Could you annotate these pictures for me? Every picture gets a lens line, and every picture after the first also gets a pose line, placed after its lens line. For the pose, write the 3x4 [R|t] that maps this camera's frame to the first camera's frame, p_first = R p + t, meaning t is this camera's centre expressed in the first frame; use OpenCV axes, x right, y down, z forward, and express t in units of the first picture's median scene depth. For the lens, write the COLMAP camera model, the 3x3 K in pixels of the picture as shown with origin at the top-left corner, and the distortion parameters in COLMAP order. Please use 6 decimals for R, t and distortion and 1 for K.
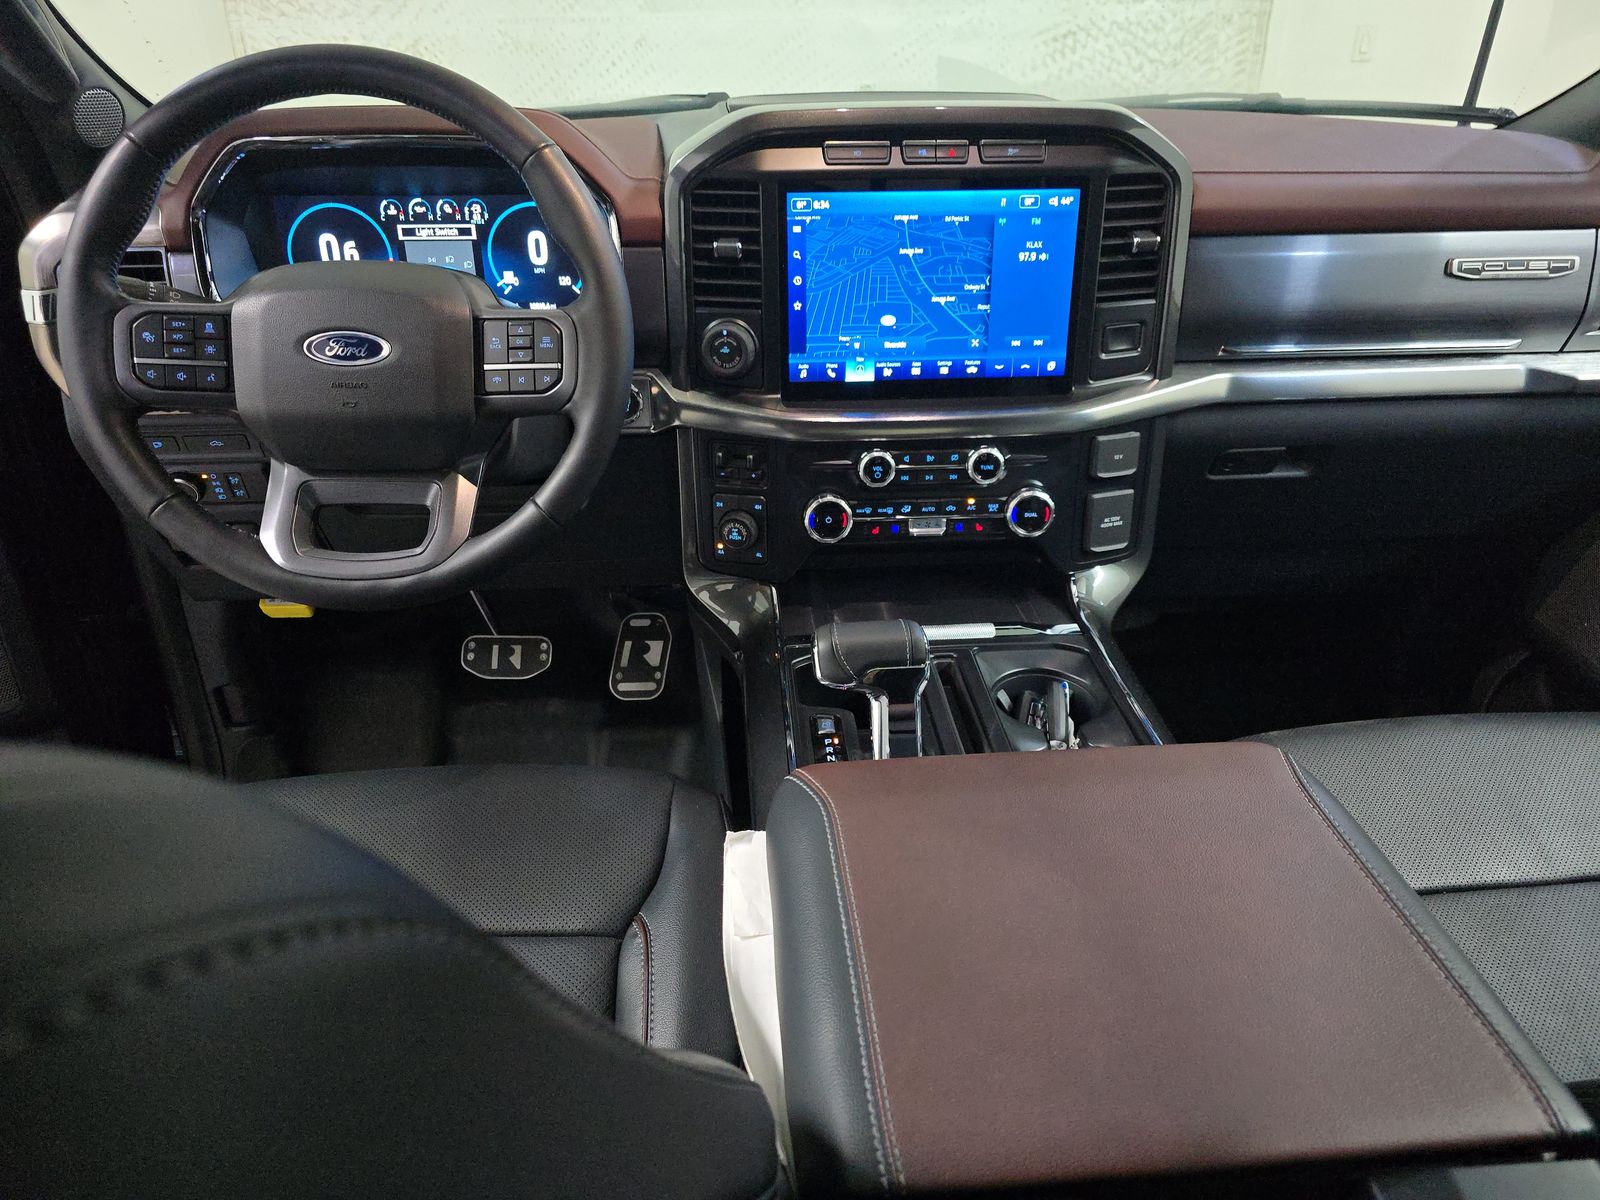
lens RADIAL K [[1059.7, 0, 803.5], [0, 1059.7, 606.0], [0, 0, 1]] dist [0.034555, -0.029457]
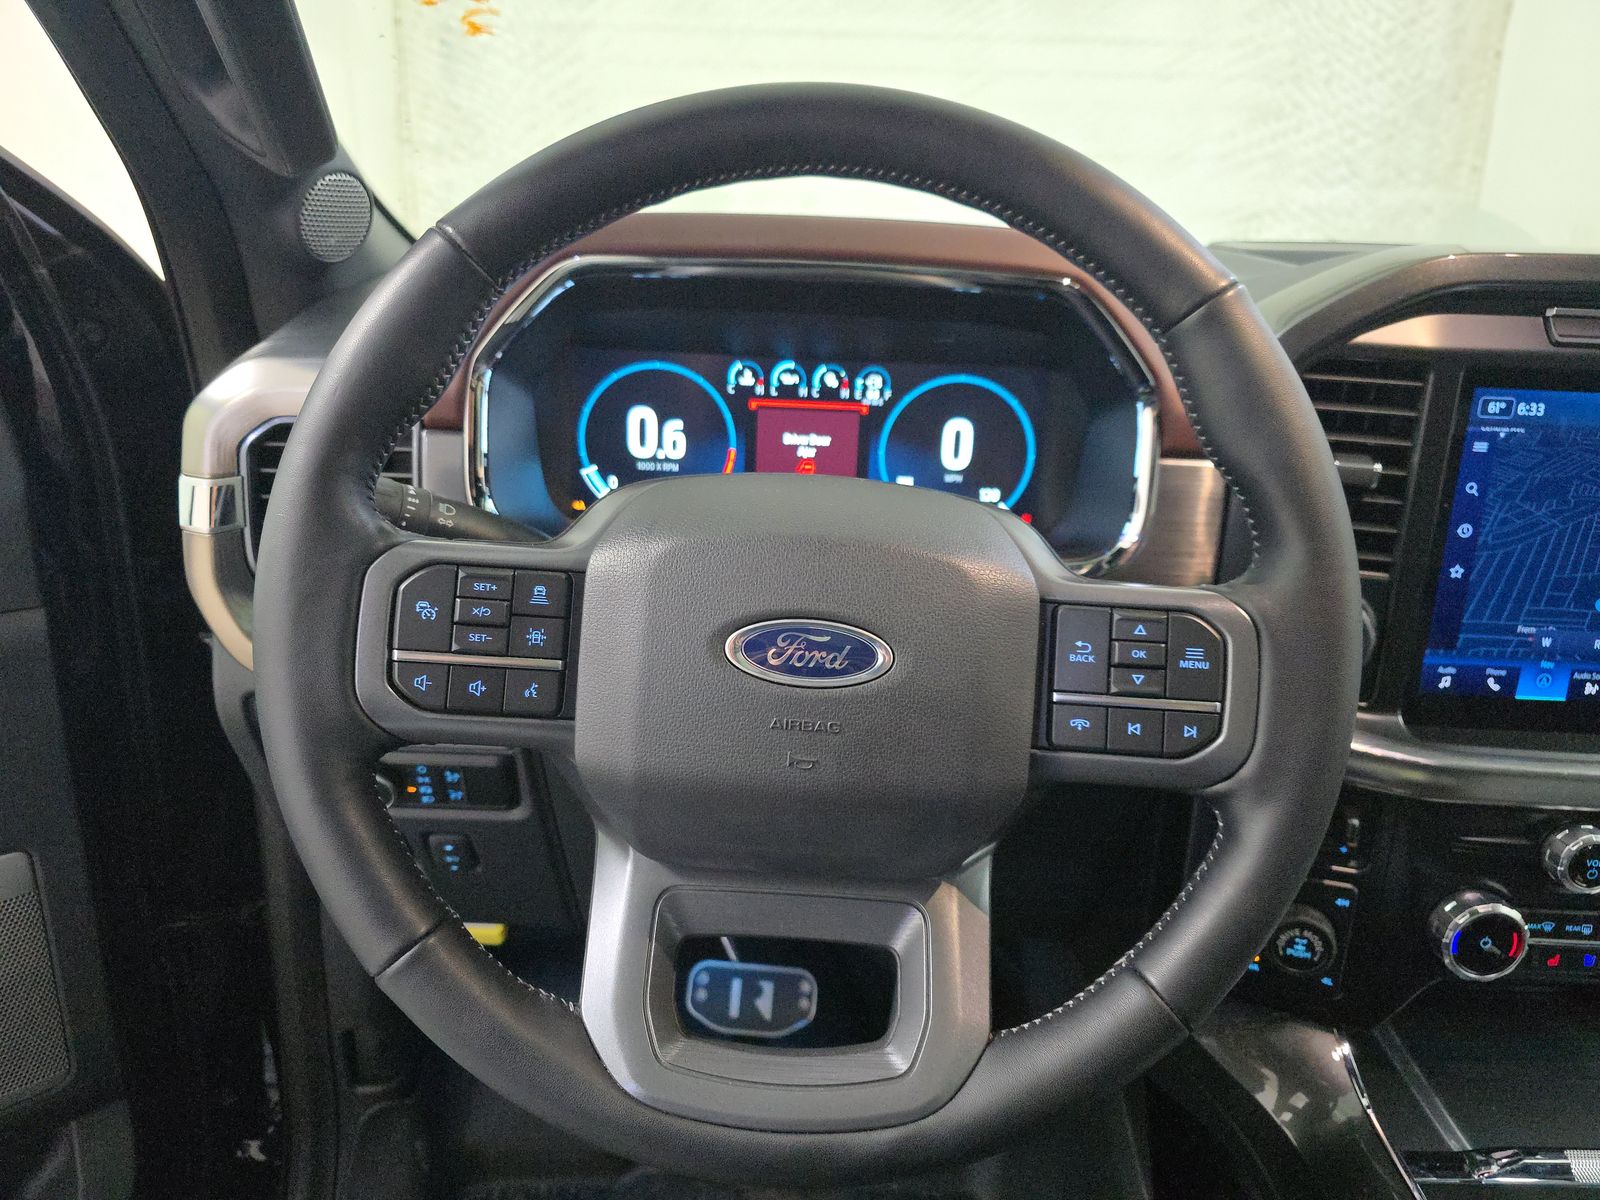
lens RADIAL K [[1061.1, 0, 800.0], [0, 1061.1, 600.0], [0, 0, 1]] dist [0.000353, -0.003256]
pose [[0.996372, 0.064337, -0.055719, -0.331316], [-0.071947, 0.986432, -0.147568, -0.157224], [0.045469, 0.151041, 0.987481, 0.417848]]
